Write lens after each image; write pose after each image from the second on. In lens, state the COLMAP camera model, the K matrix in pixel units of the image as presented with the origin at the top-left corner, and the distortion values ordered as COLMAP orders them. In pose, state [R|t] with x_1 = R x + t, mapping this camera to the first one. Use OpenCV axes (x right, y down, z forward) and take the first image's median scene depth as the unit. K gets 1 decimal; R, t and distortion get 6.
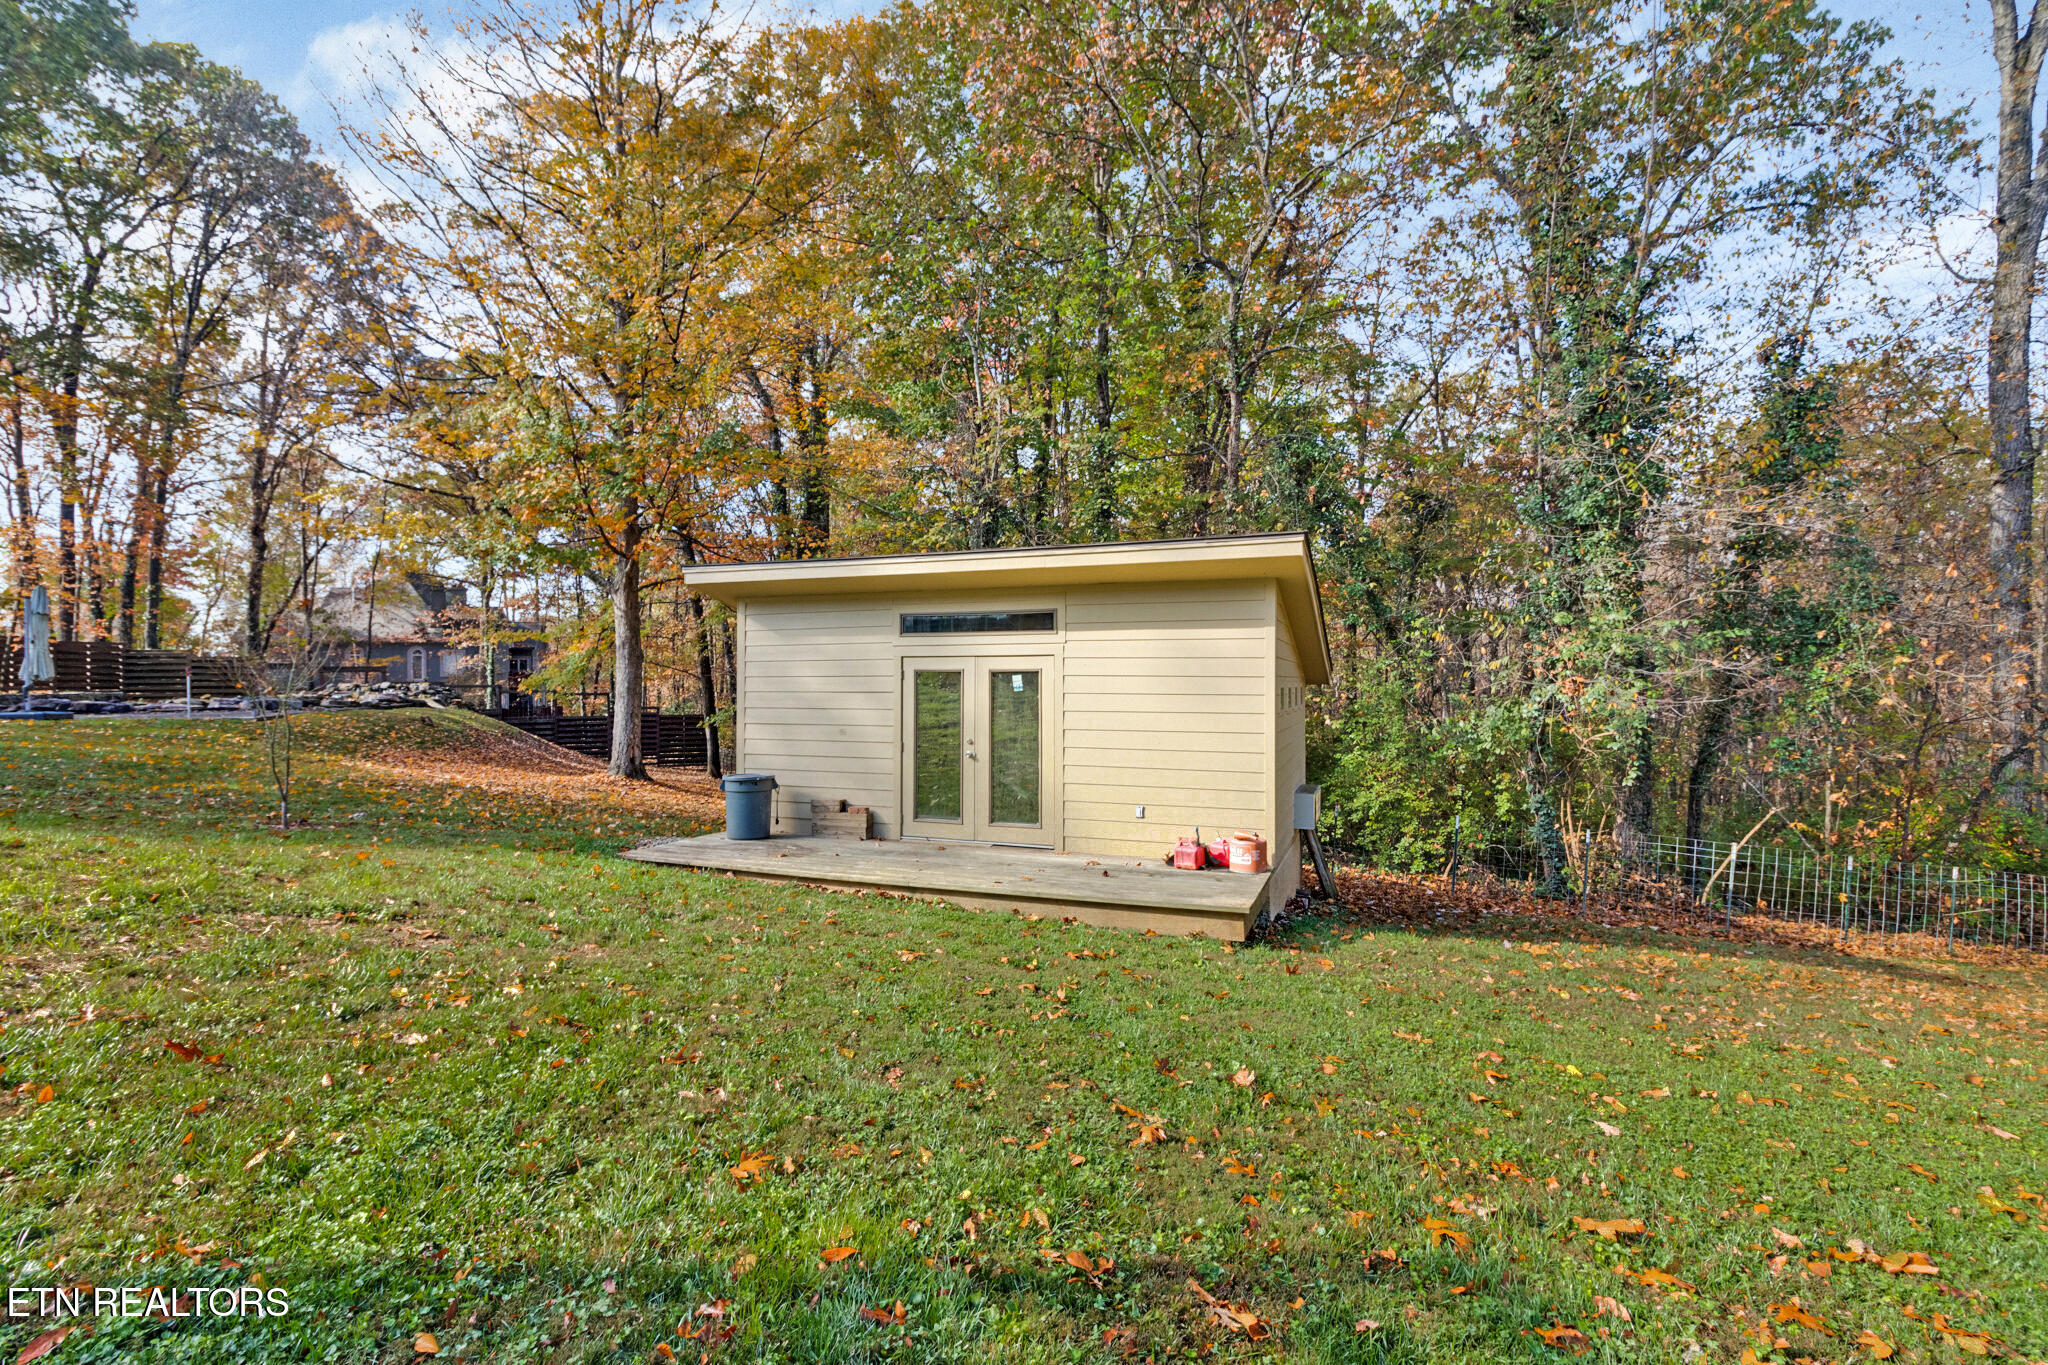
lens RADIAL K [[942.0, 0, 1024.8], [0, 942.0, 667.5], [0, 0, 1]] dist [-0.001107, -0.000119]
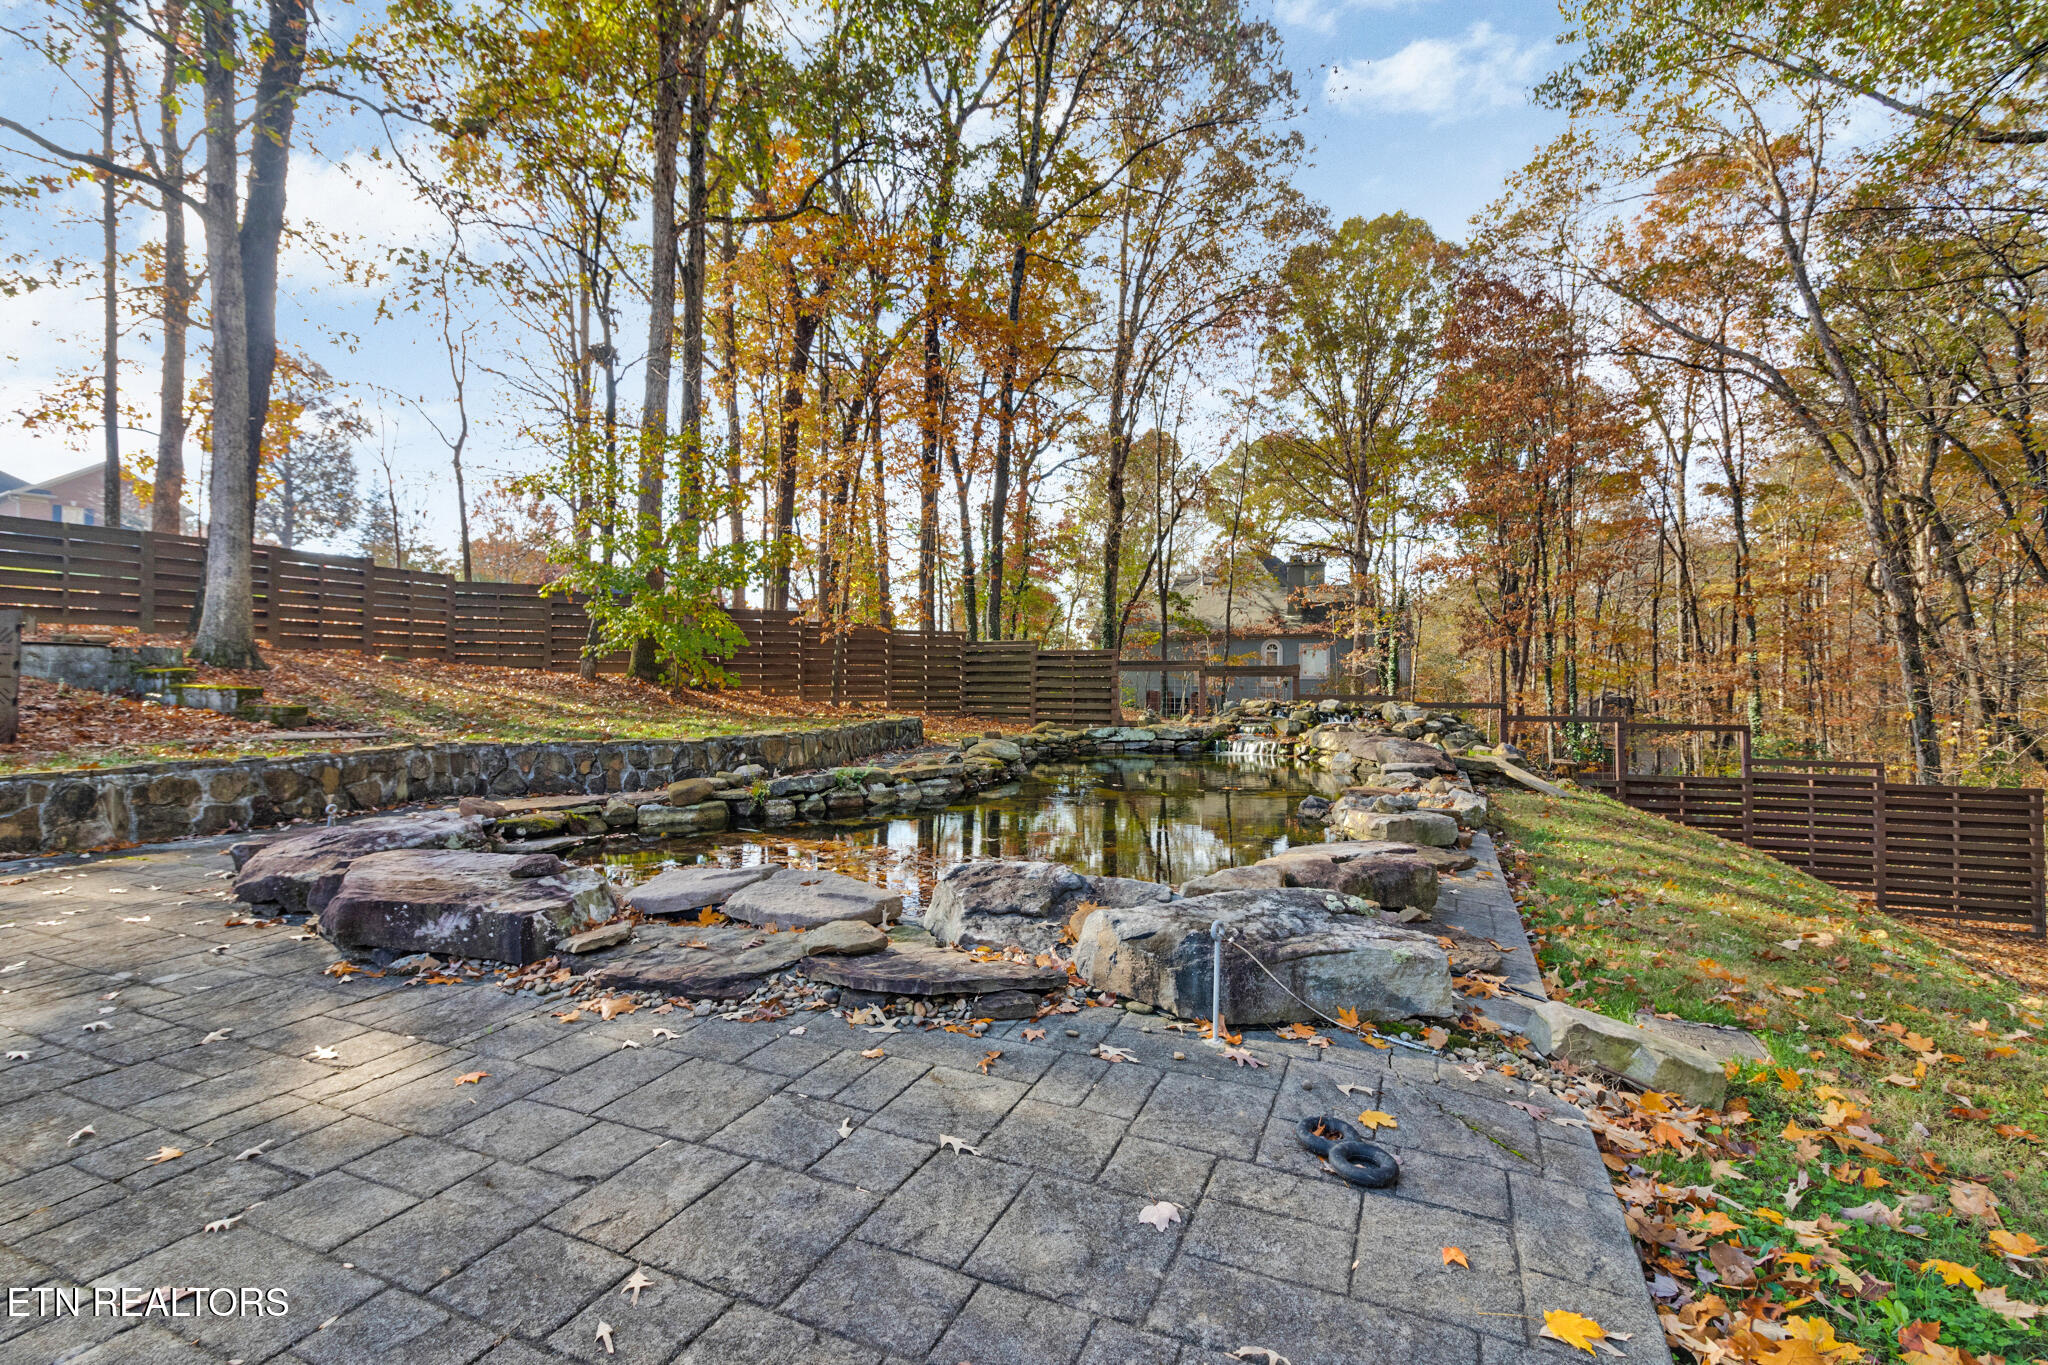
lens RADIAL K [[942.0, 0, 1022.8], [0, 942.0, 672.2], [0, 0, 1]] dist [-0.001107, -0.000119]
pose [[0.713816, 0.000882, -0.700333, -0.266136], [0.004843, 0.999969, 0.006196, -0.000969], [0.700317, -0.007815, 0.713789, 0.321493]]
